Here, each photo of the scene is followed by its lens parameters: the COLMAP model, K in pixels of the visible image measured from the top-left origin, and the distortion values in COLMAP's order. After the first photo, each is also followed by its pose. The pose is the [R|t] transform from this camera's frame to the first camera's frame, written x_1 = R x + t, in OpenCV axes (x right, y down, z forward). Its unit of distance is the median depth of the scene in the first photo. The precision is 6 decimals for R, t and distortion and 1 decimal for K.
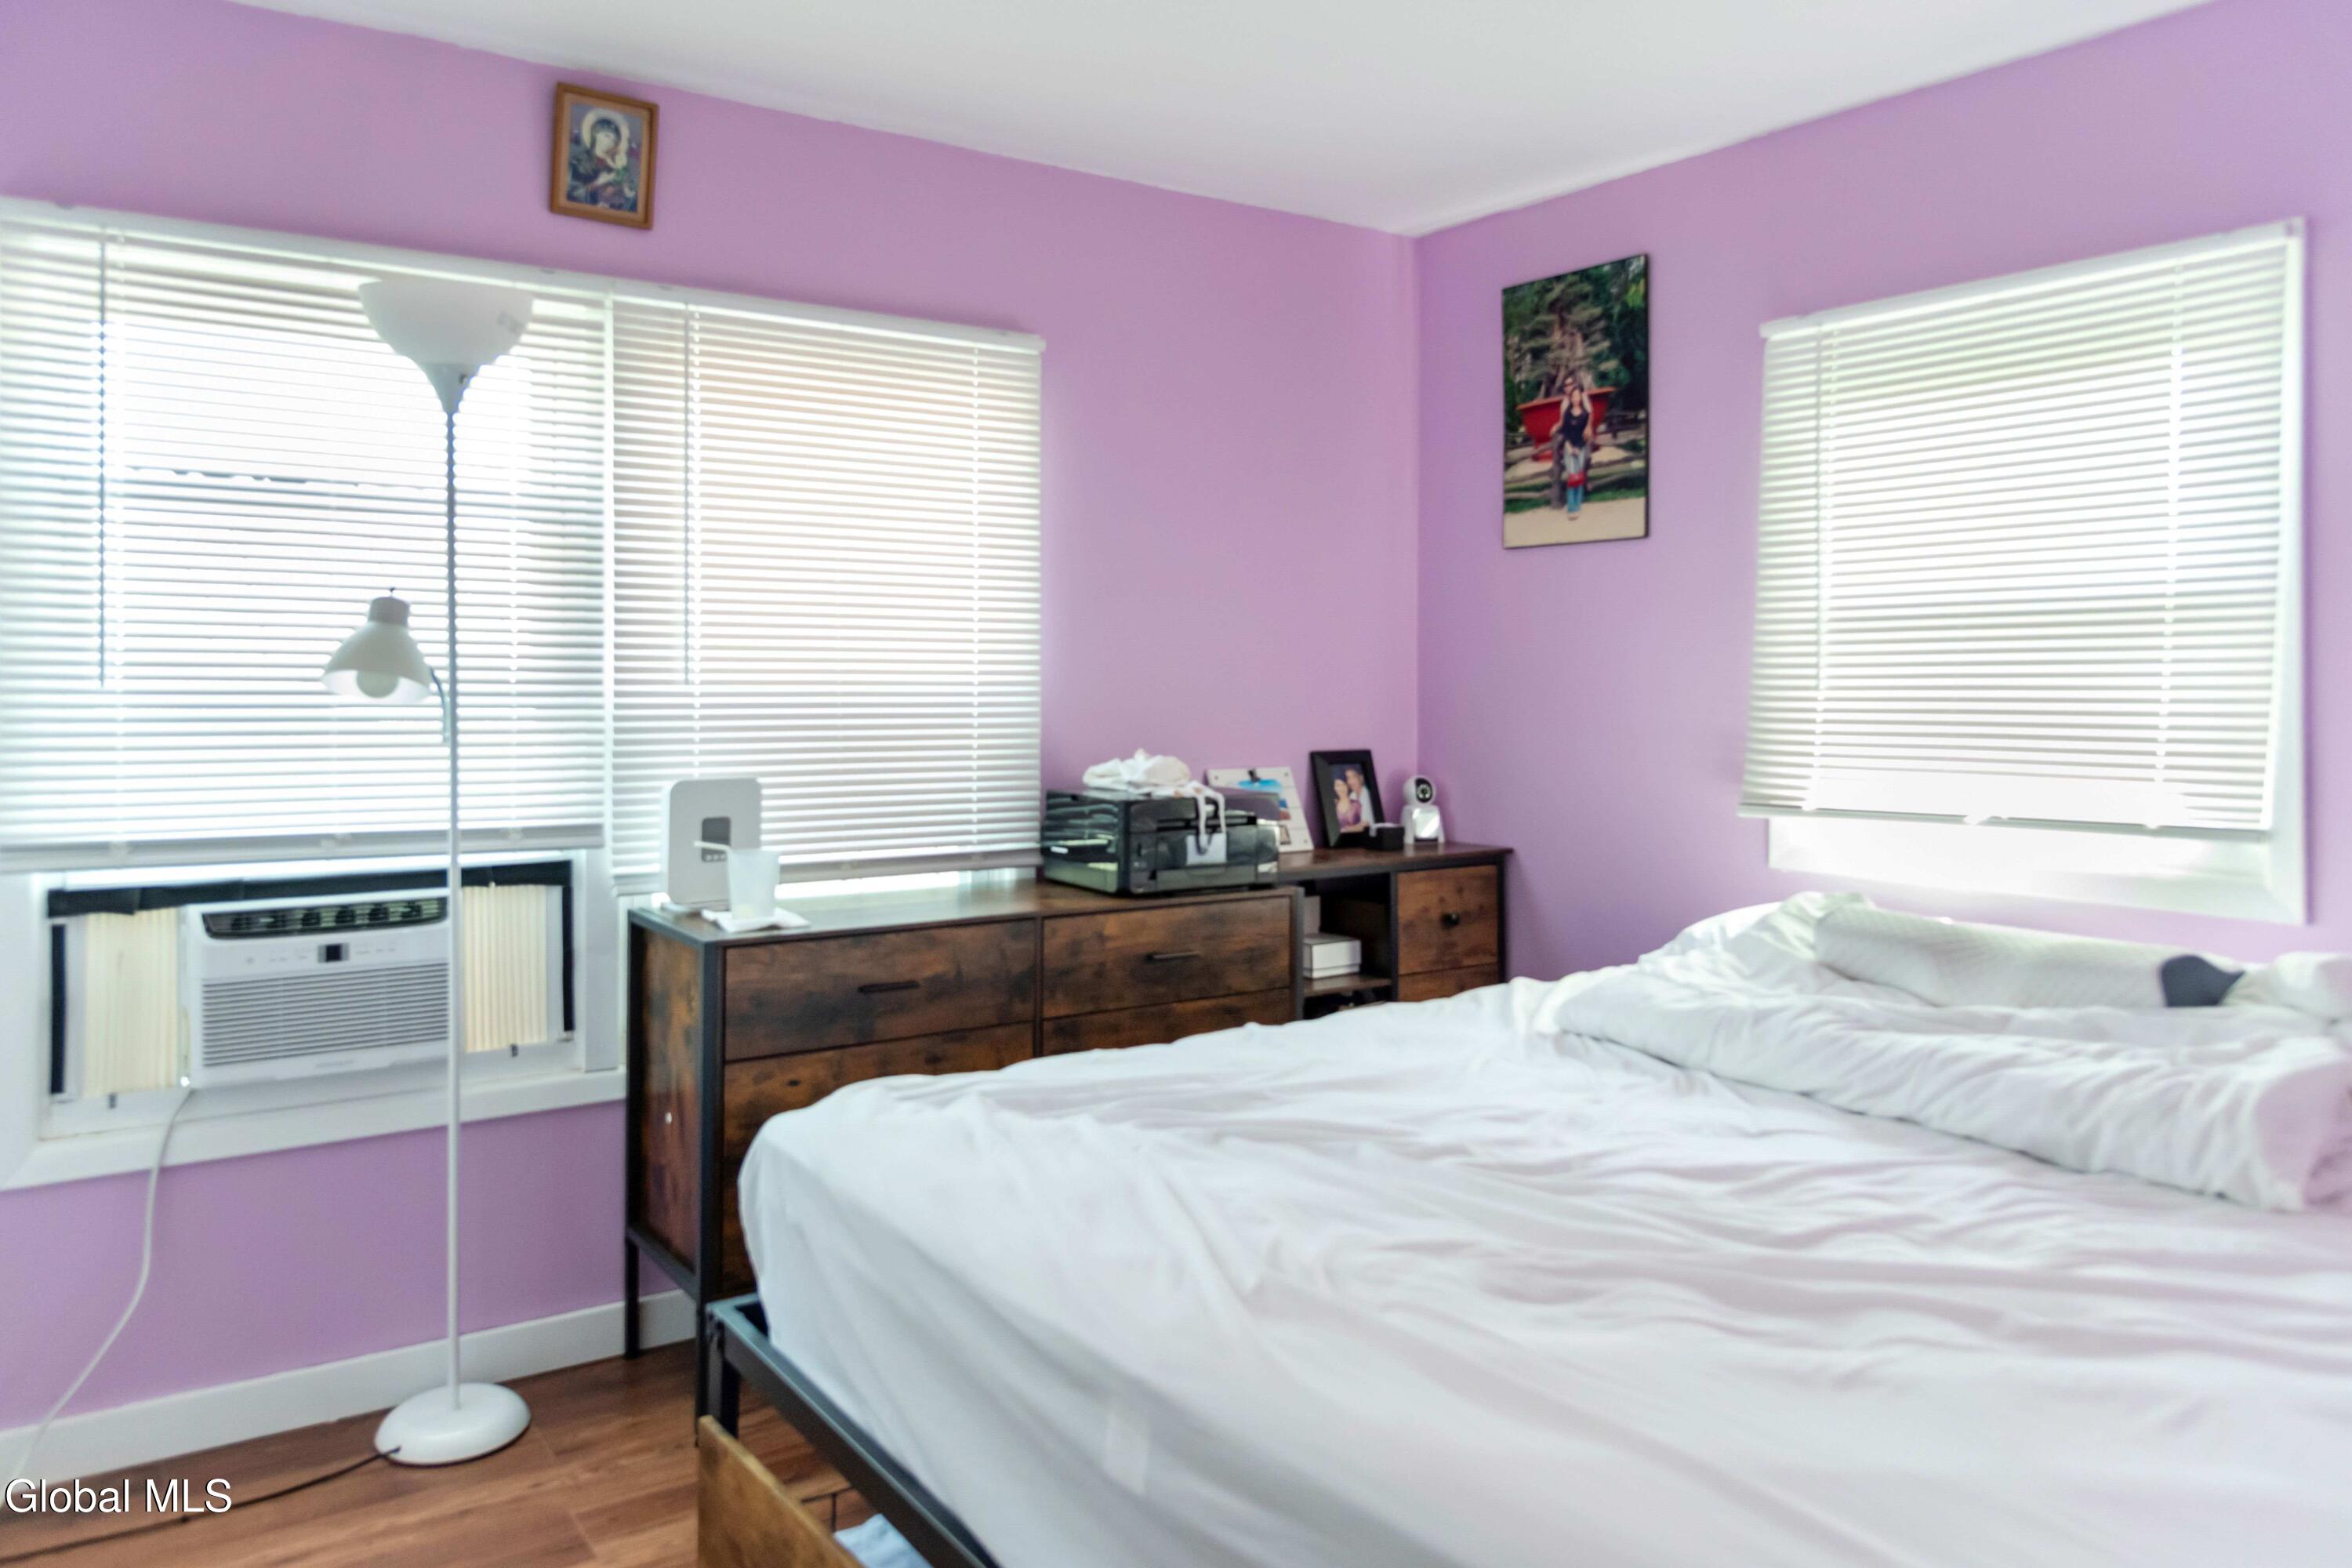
lens RADIAL K [[1662.6, 0, 1150.7], [0, 1662.6, 682.4], [0, 0, 1]] dist [0.012500, -0.010057]
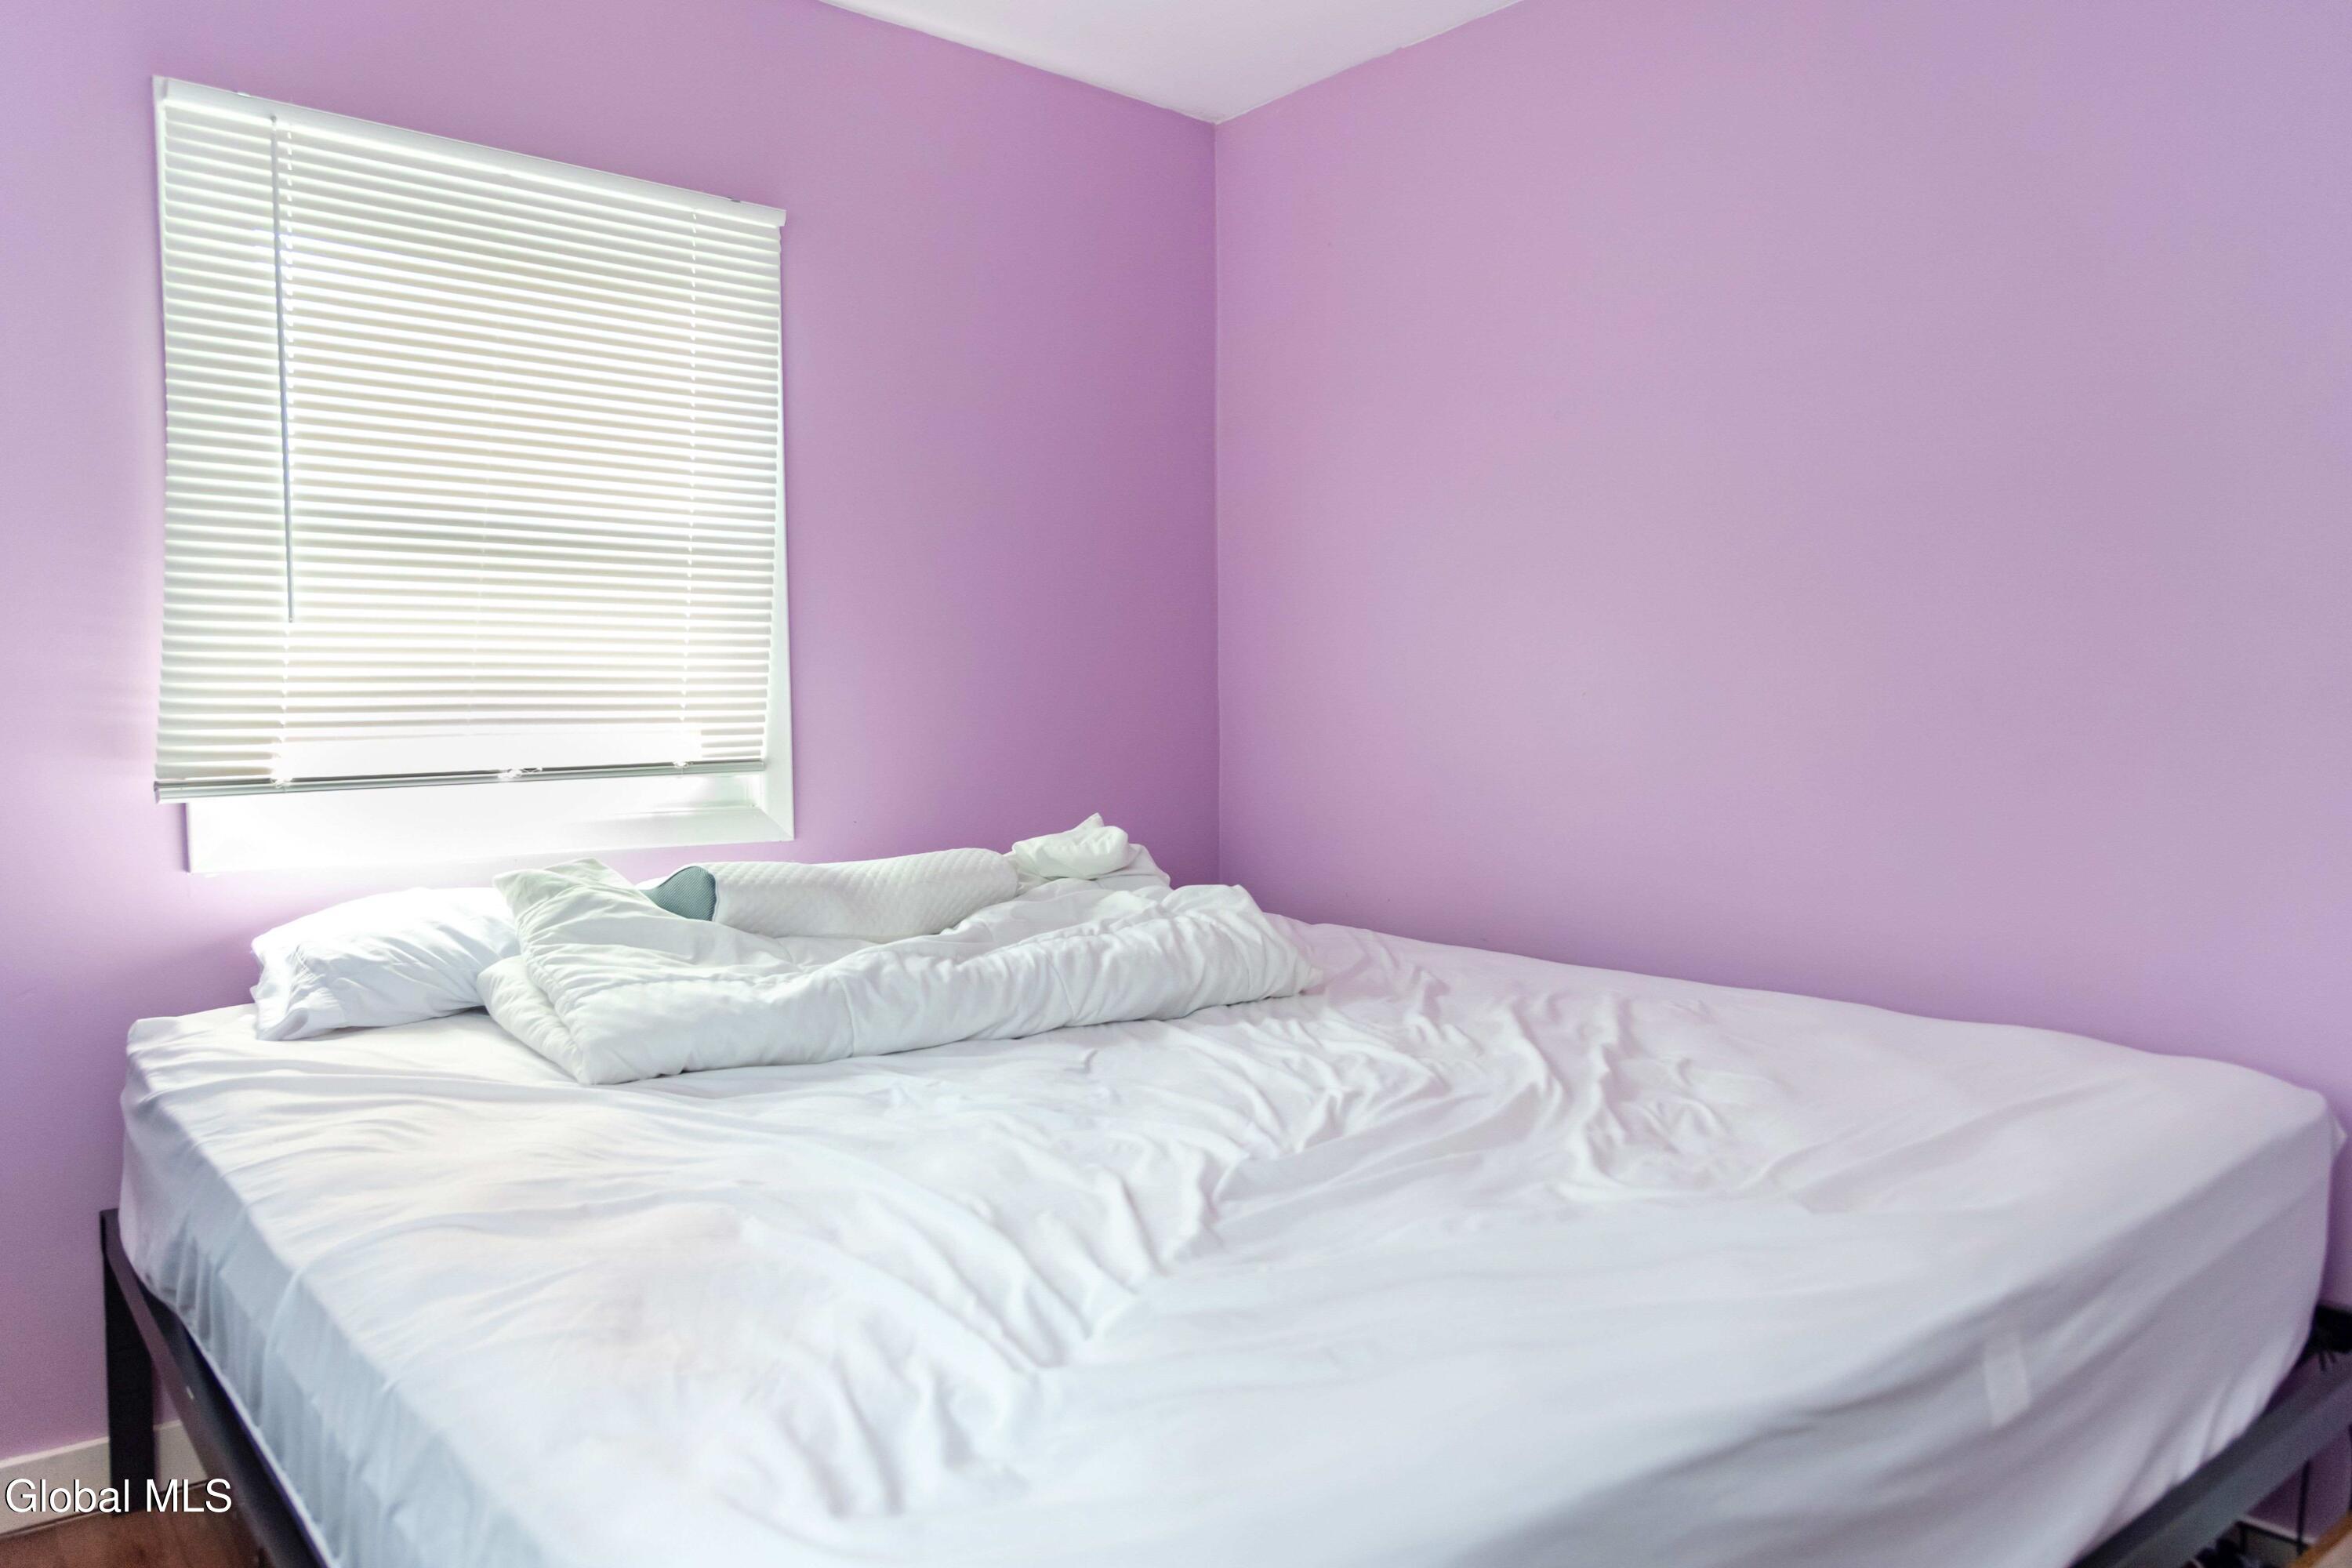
lens RADIAL K [[1662.6, 0, 1167.4], [0, 1662.6, 786.7], [0, 0, 1]] dist [0.012500, -0.010057]
pose [[-0.104684, -0.047627, 0.993364, -0.389286], [0.000691, 0.998849, 0.047963, 0.044376], [-0.994505, 0.005707, -0.104530, 0.708420]]
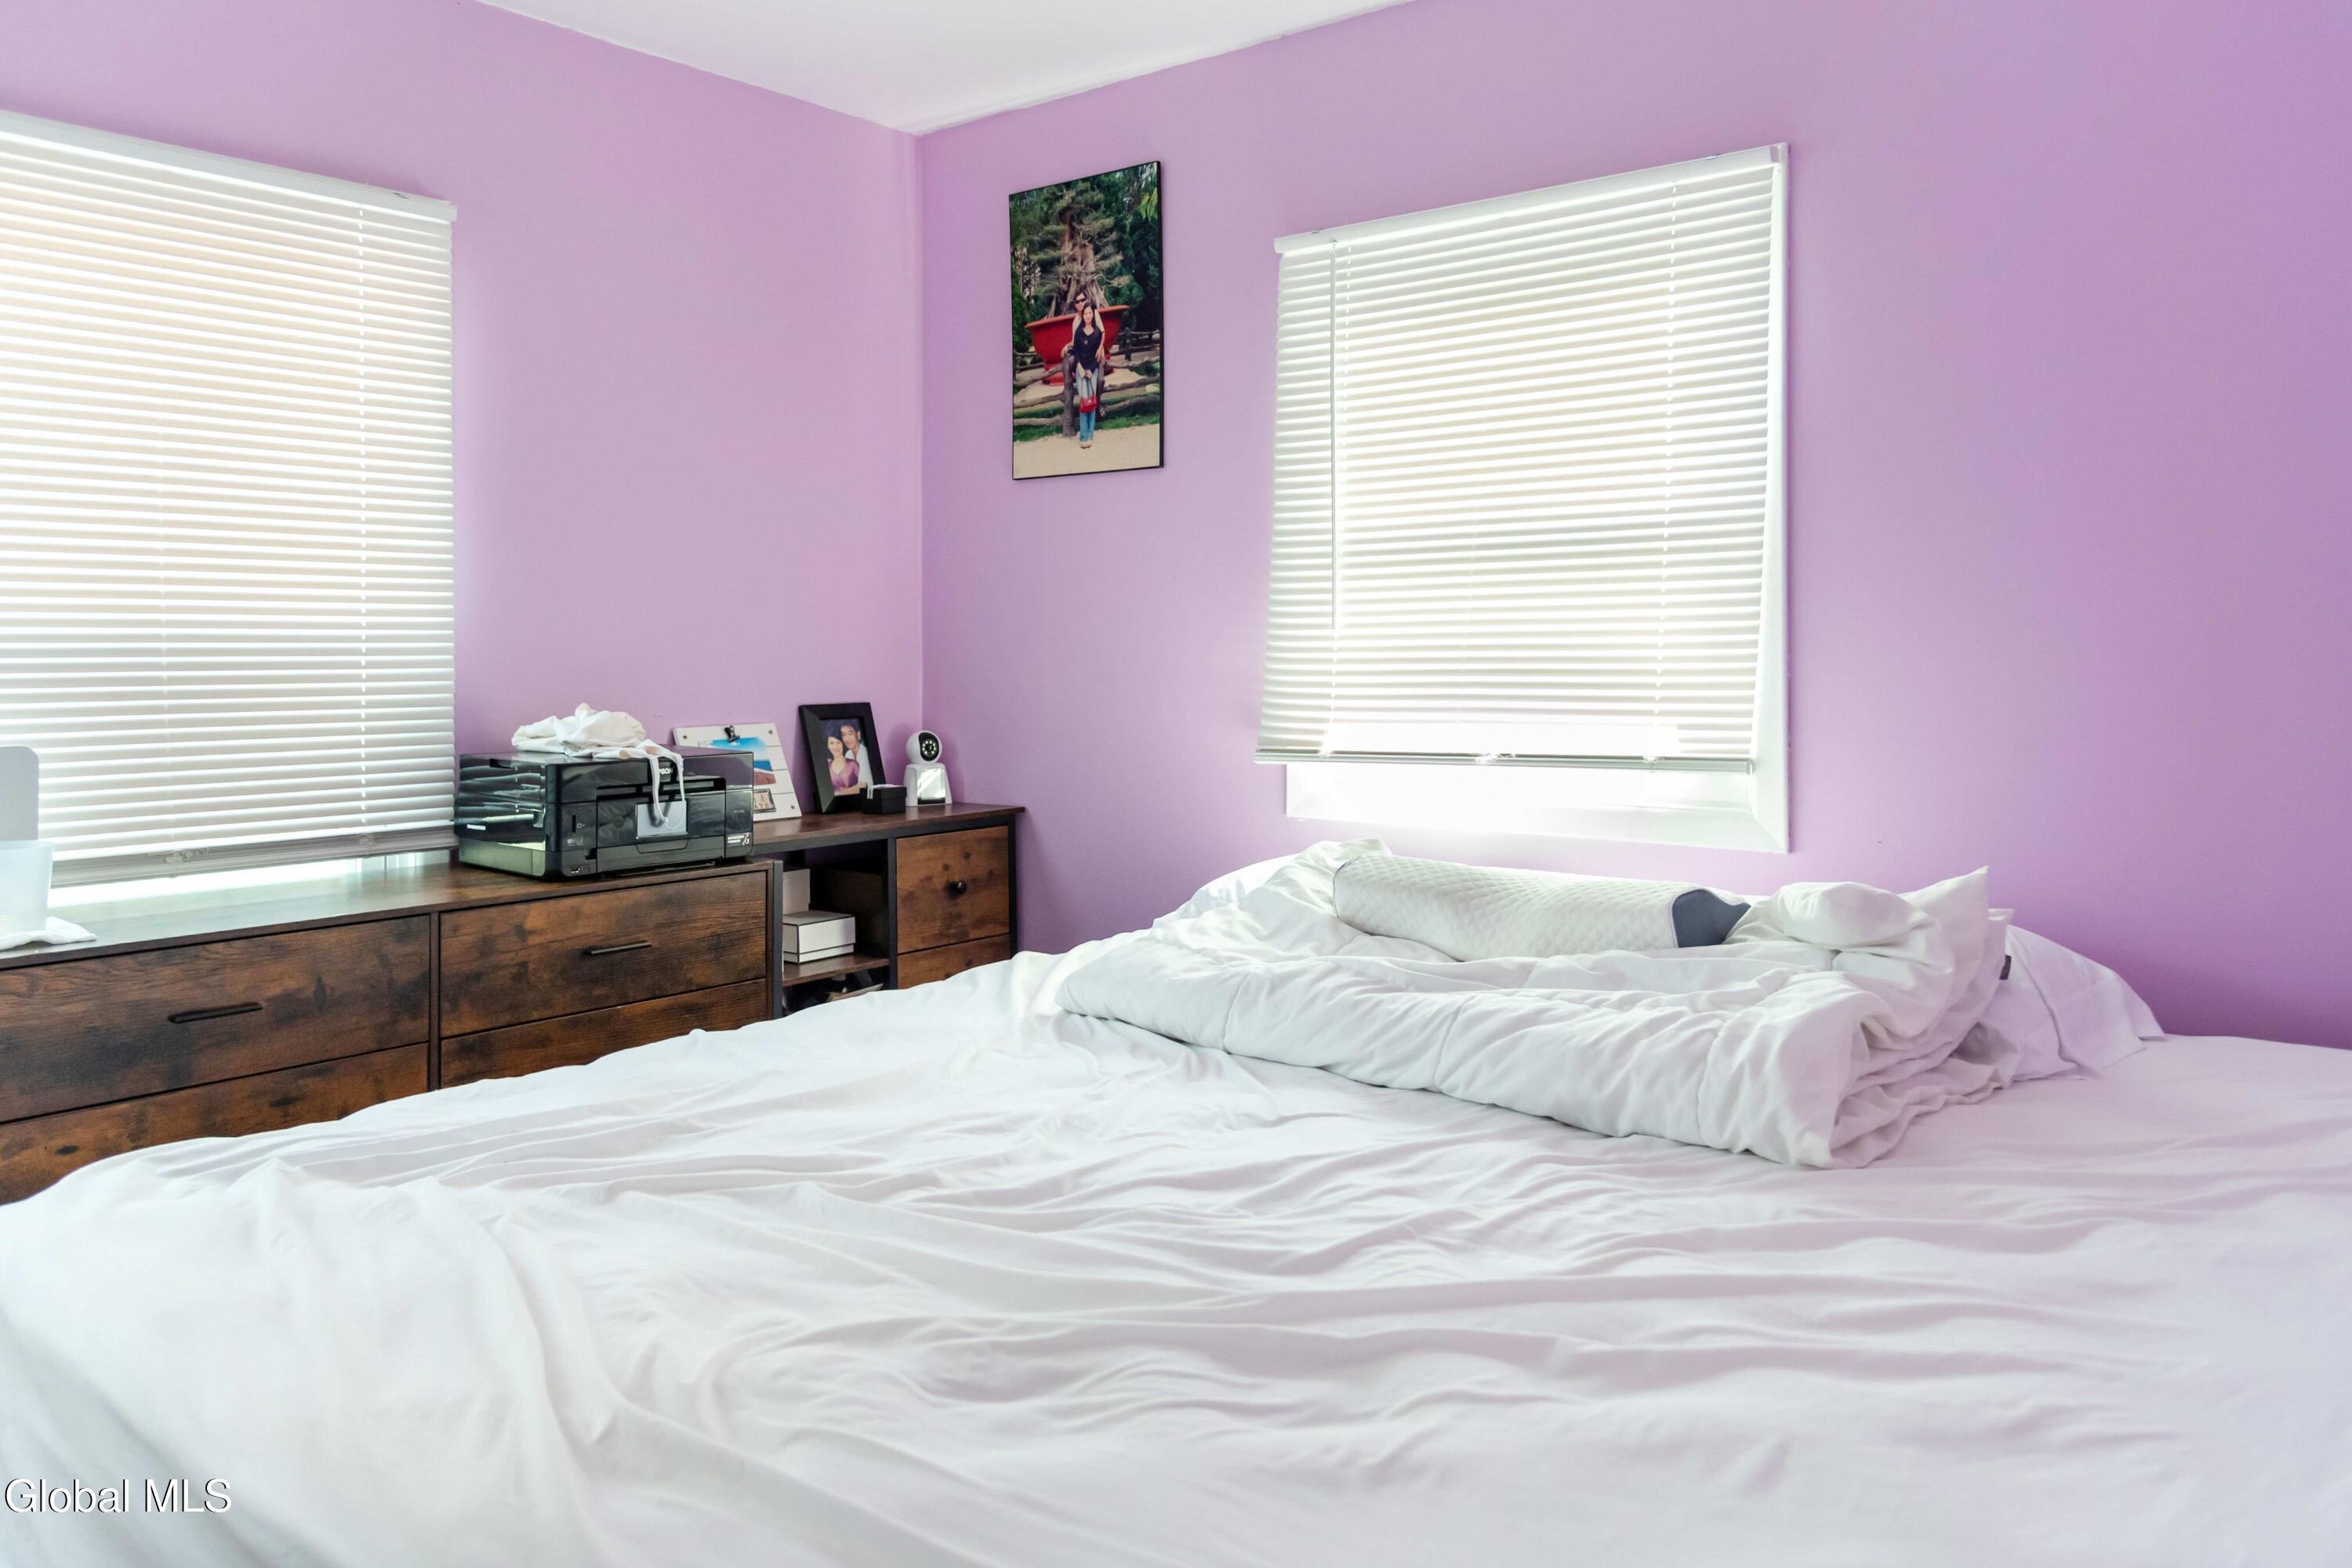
lens RADIAL K [[1662.6, 0, 1206.6], [0, 1662.6, 658.9], [0, 0, 1]] dist [0.012500, -0.010057]
pose [[0.953061, -0.007203, 0.302692, 0.046761], [0.005364, 0.999962, 0.006908, 0.016048], [-0.302730, -0.004961, 0.953064, 0.124234]]
